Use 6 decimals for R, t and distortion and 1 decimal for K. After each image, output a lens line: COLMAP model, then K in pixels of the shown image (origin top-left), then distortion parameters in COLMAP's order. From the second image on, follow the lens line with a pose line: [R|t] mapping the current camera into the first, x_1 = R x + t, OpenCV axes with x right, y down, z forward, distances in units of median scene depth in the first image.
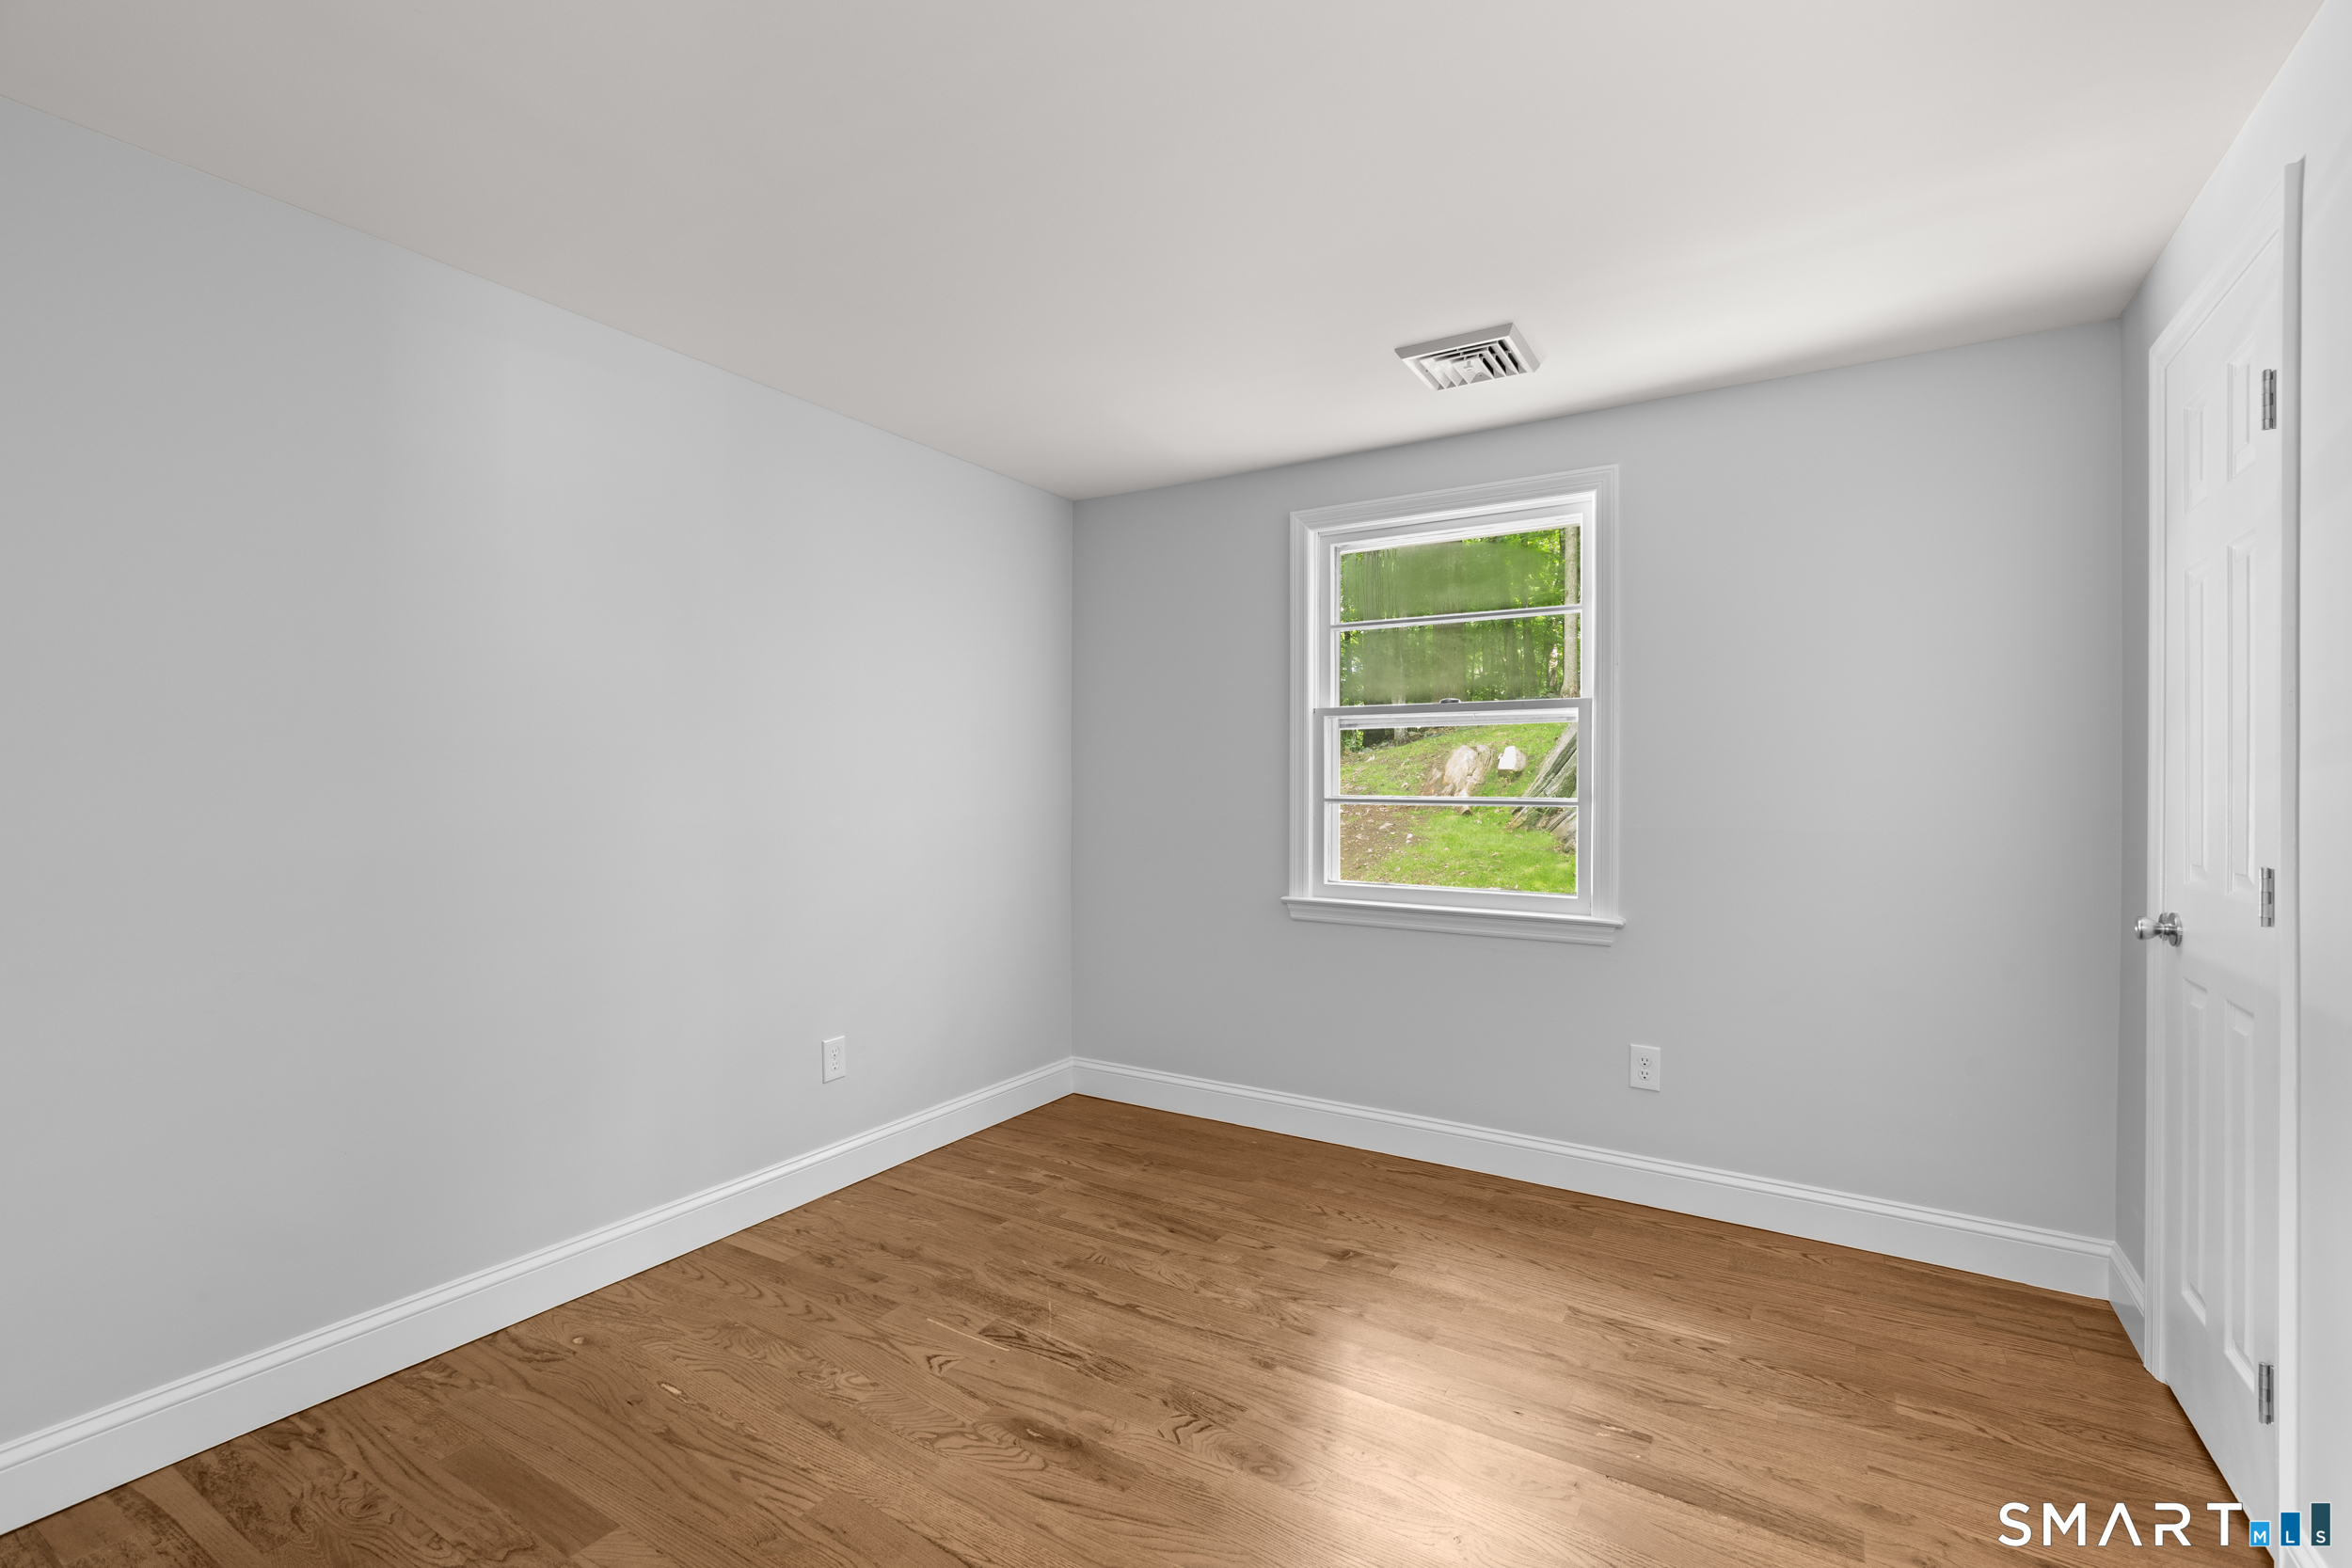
lens RADIAL K [[1044.5, 0, 1192.0], [0, 1044.5, 795.1], [0, 0, 1]] dist [0.000834, -0.001871]
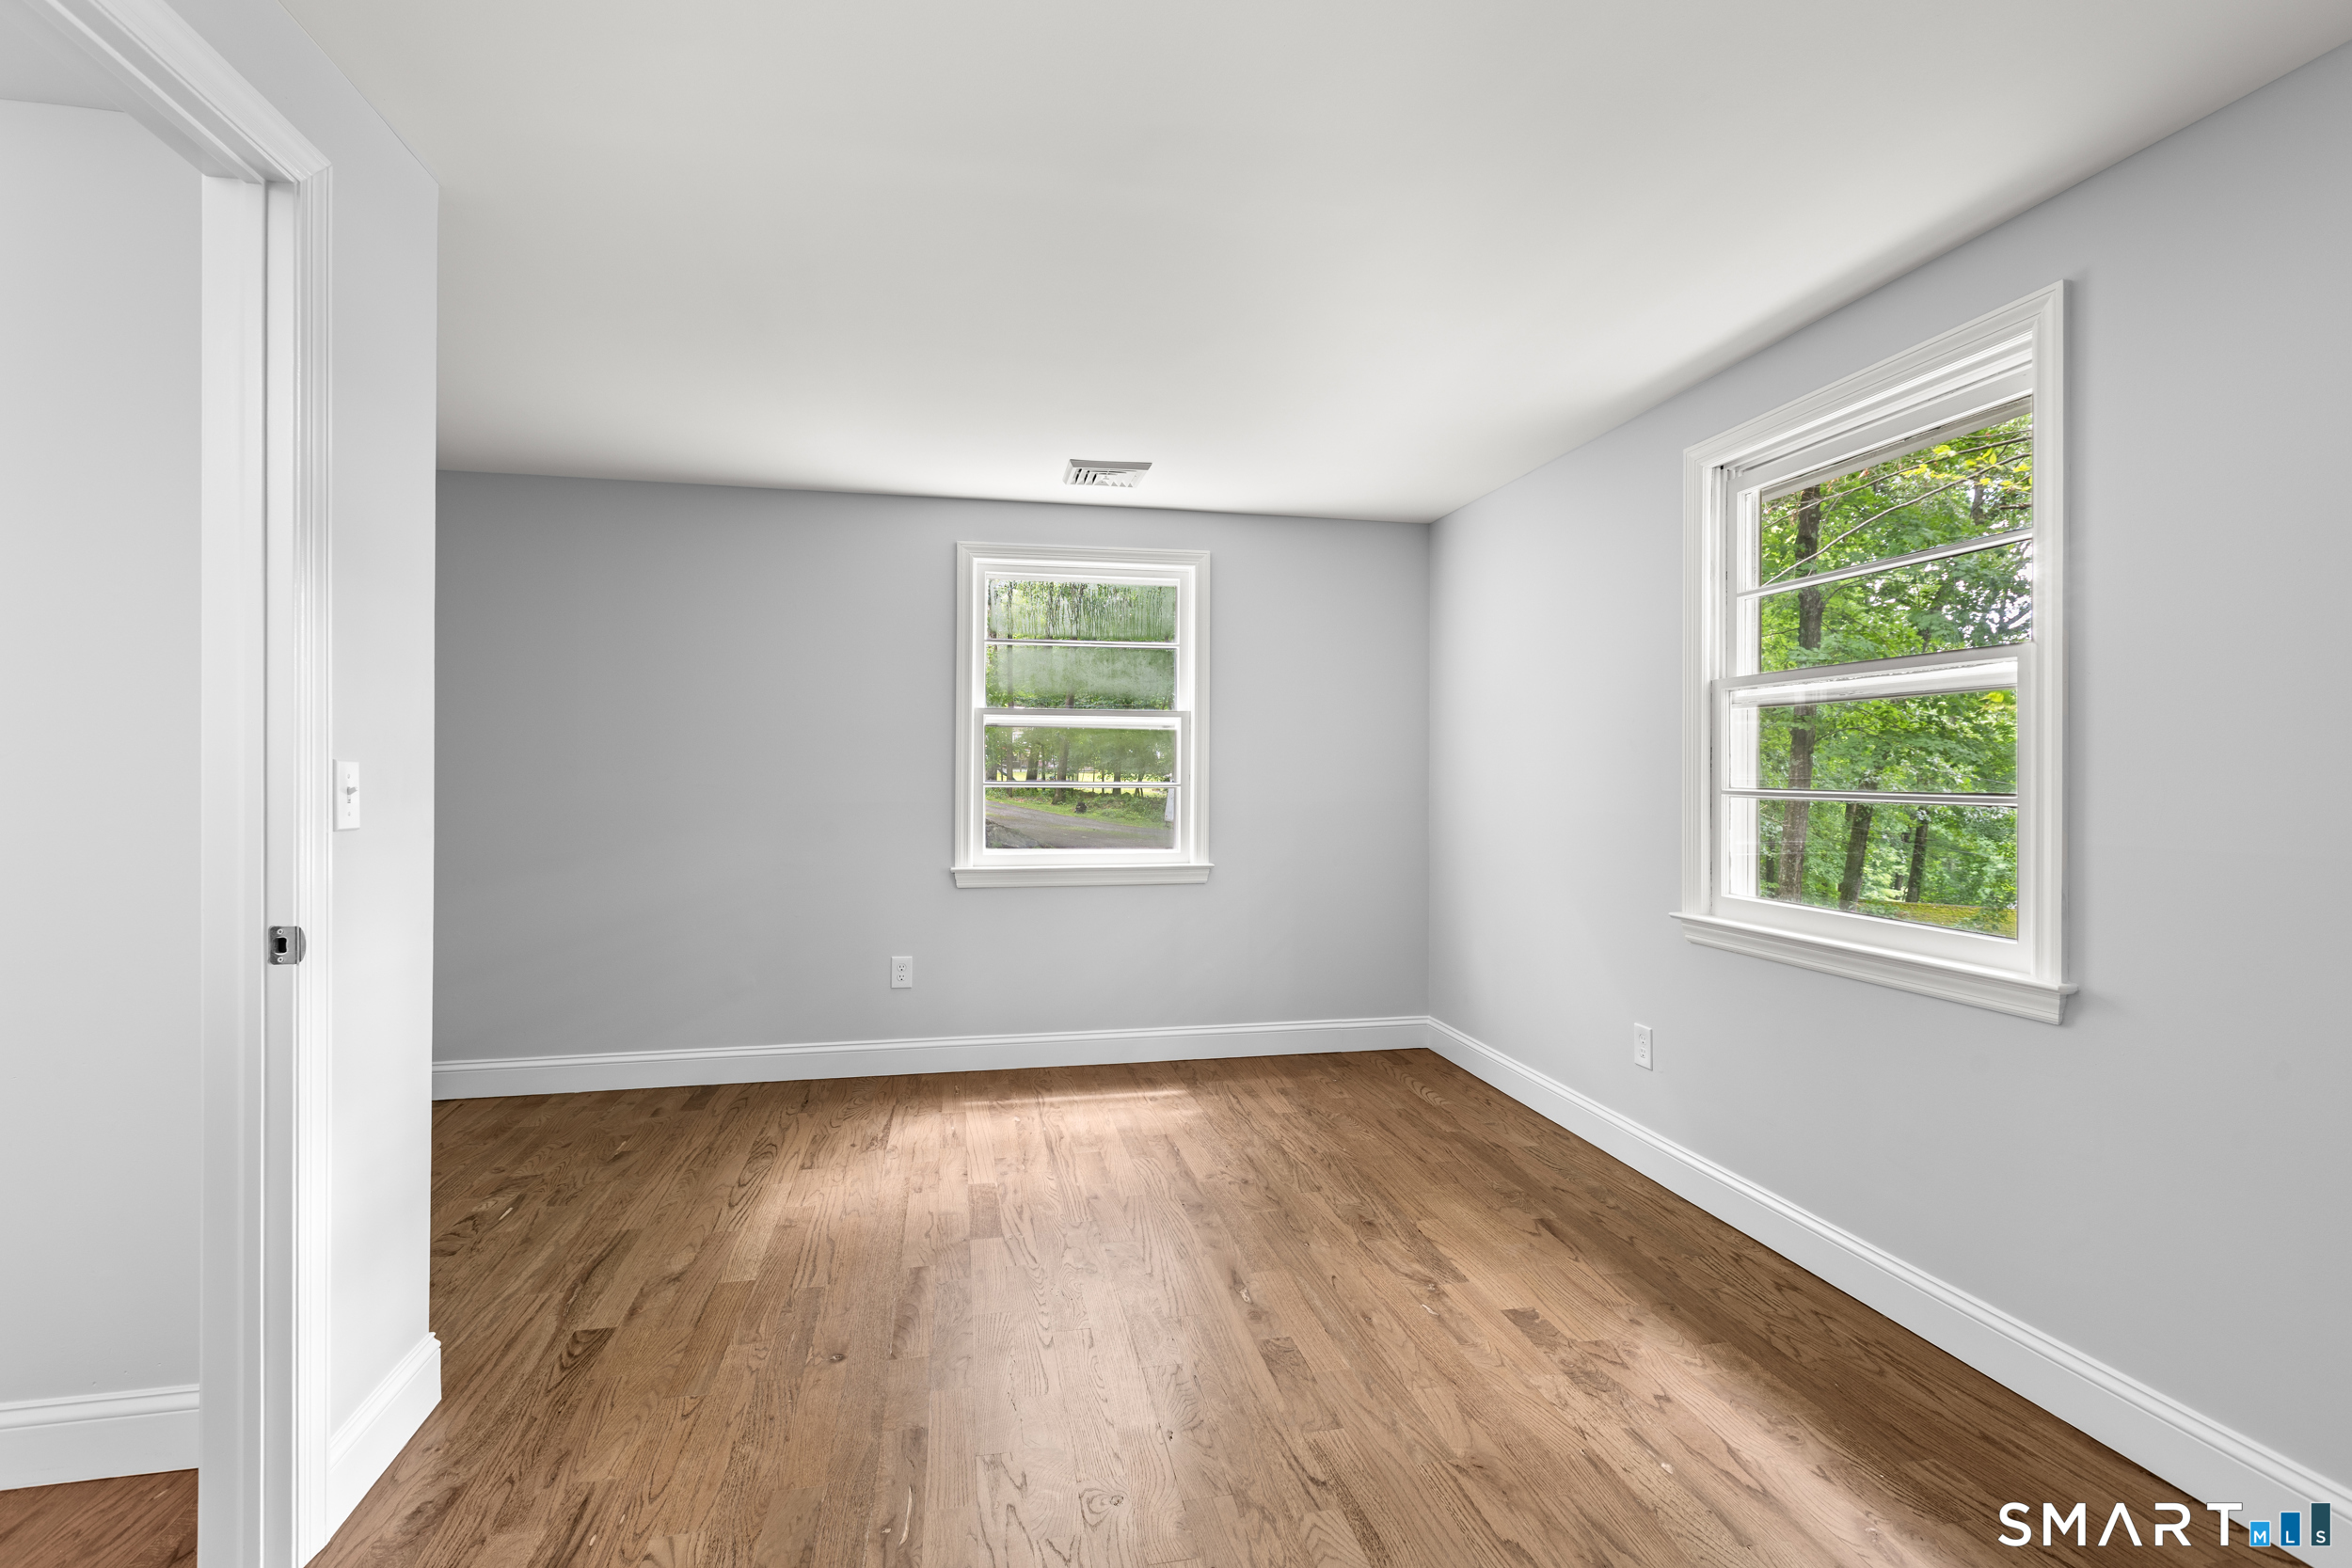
lens RADIAL K [[1044.5, 0, 1170.5], [0, 1044.5, 768.5], [0, 0, 1]] dist [0.000834, -0.001871]
pose [[0.725079, -0.003483, 0.688656, -1.927452], [0.009396, 0.999944, -0.004836, -0.019772], [-0.688601, 0.009977, 0.725072, -0.057584]]
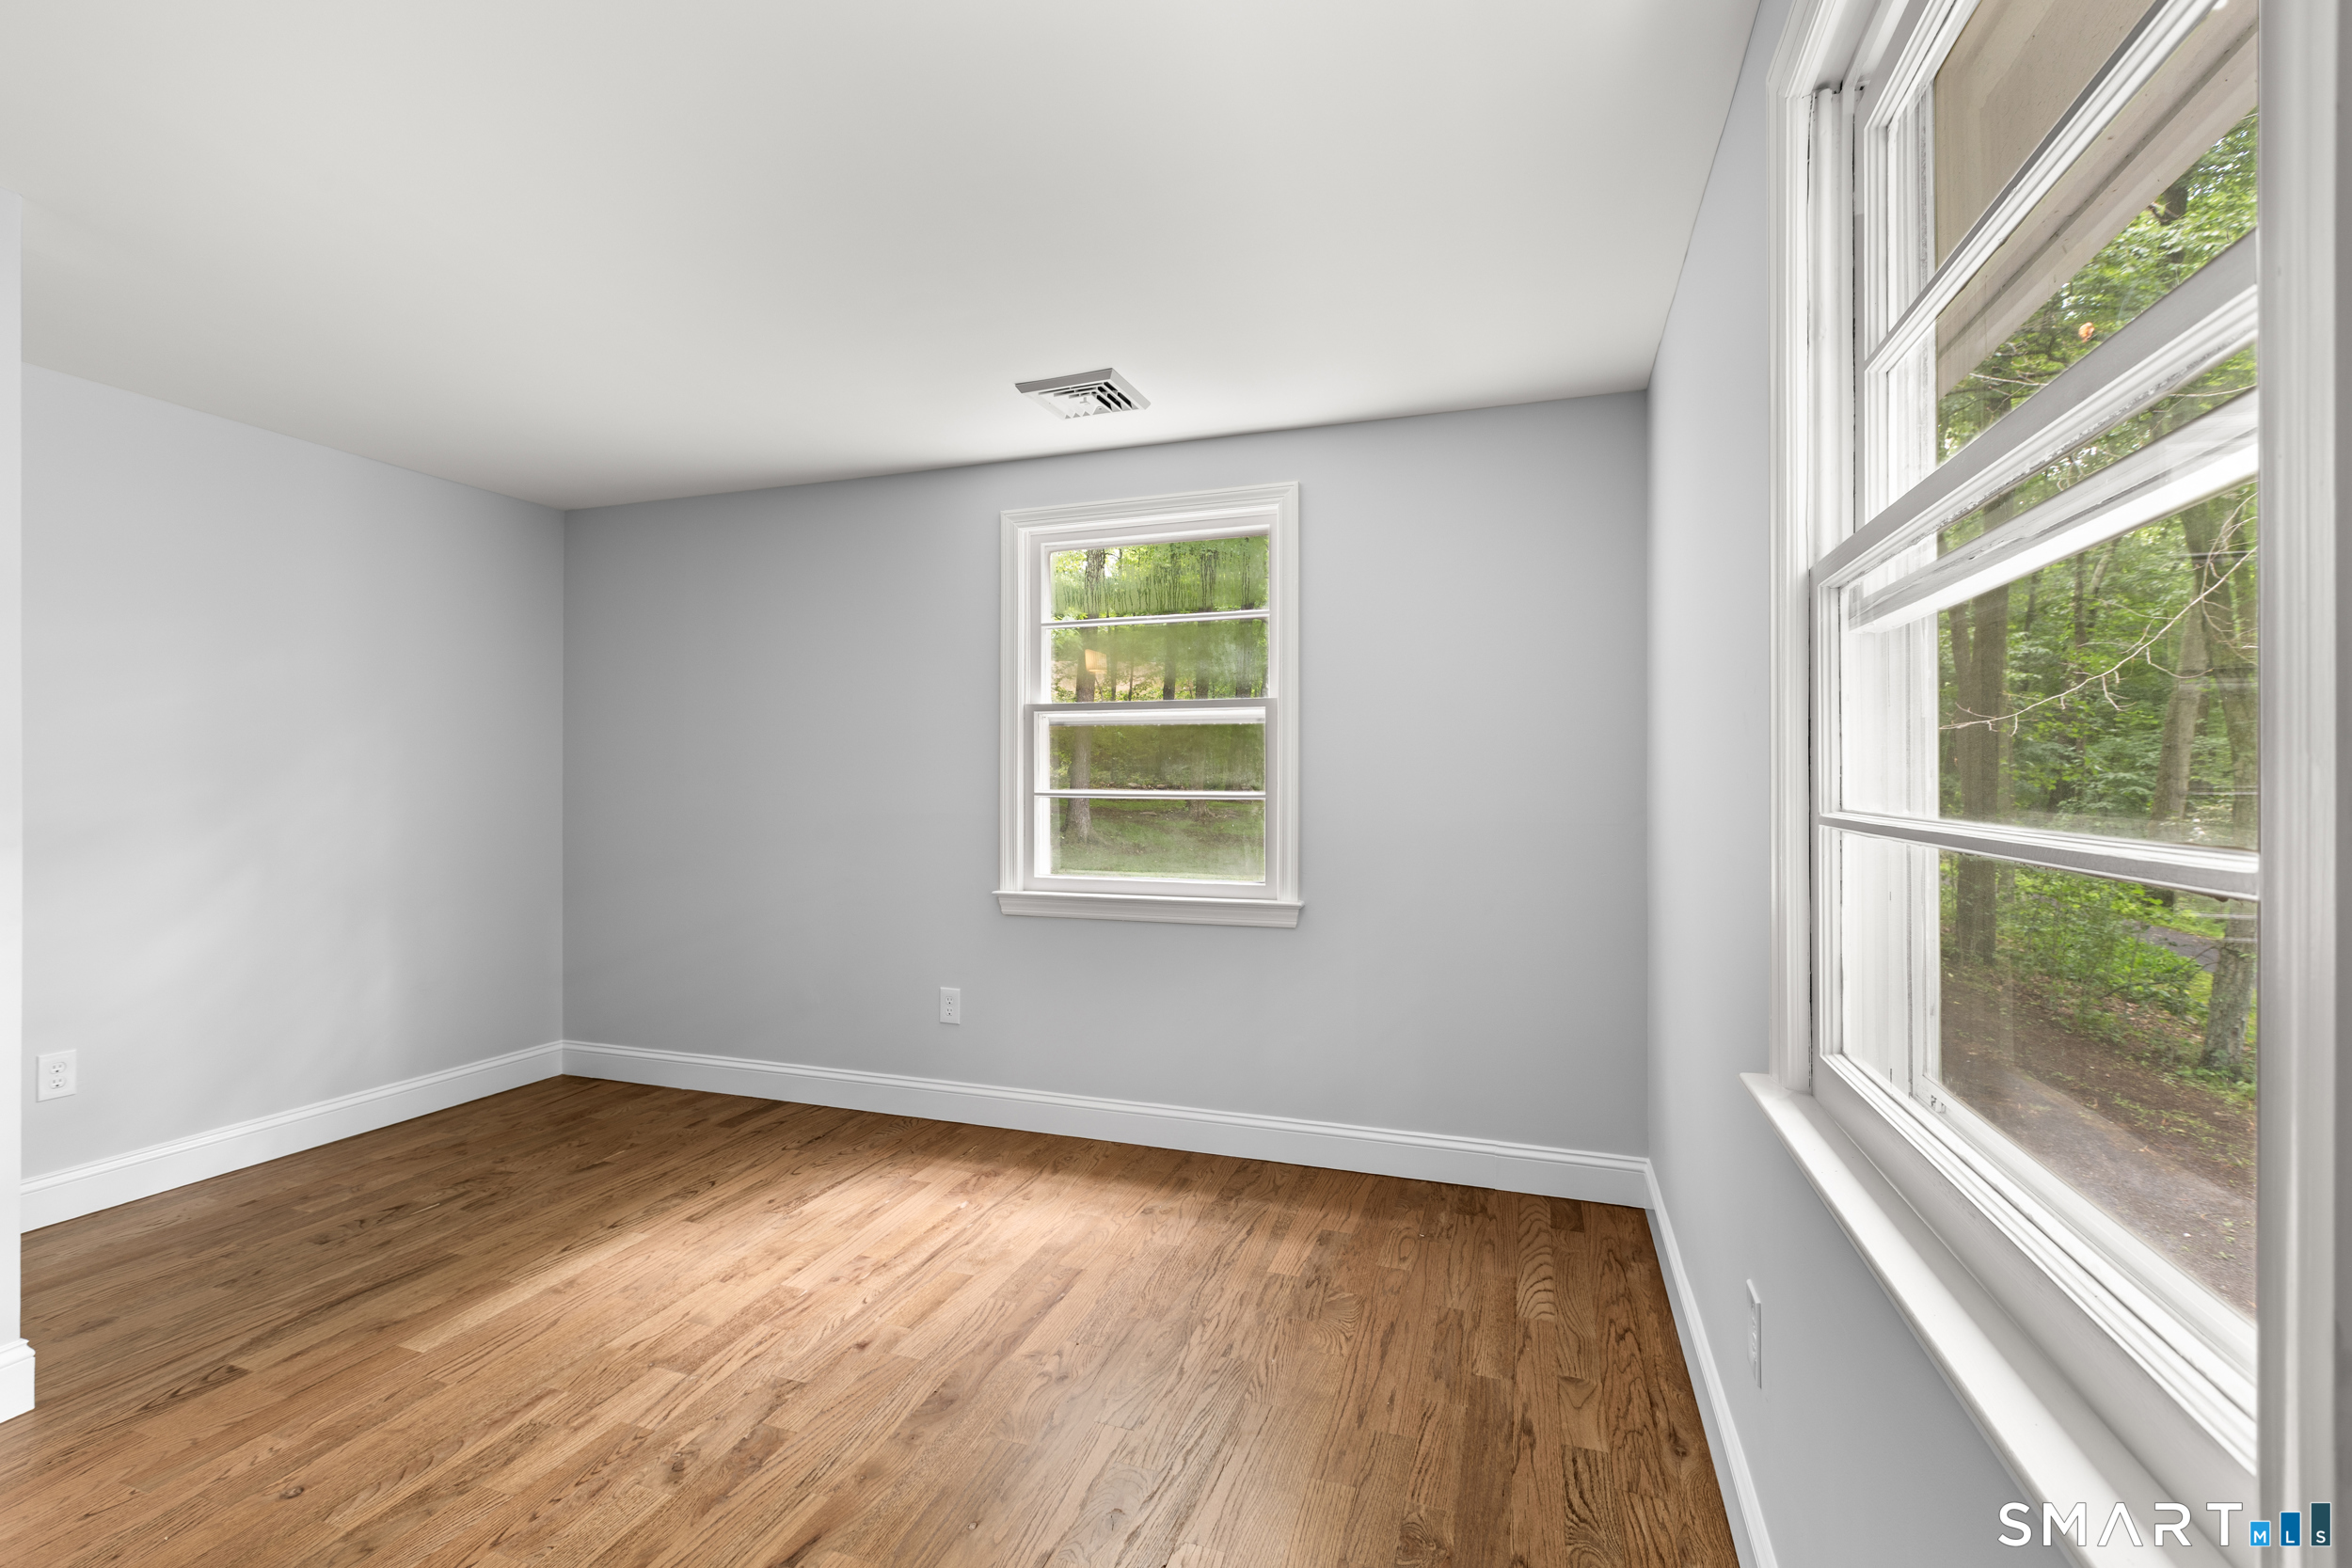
lens RADIAL K [[1044.5, 0, 1166.5], [0, 1044.5, 774.1], [0, 0, 1]] dist [0.000834, -0.001871]
pose [[0.975118, -0.007643, 0.221555, 0.094733], [0.010602, 0.999870, -0.012172, -0.003736], [-0.221433, 0.014218, 0.975072, -0.079759]]
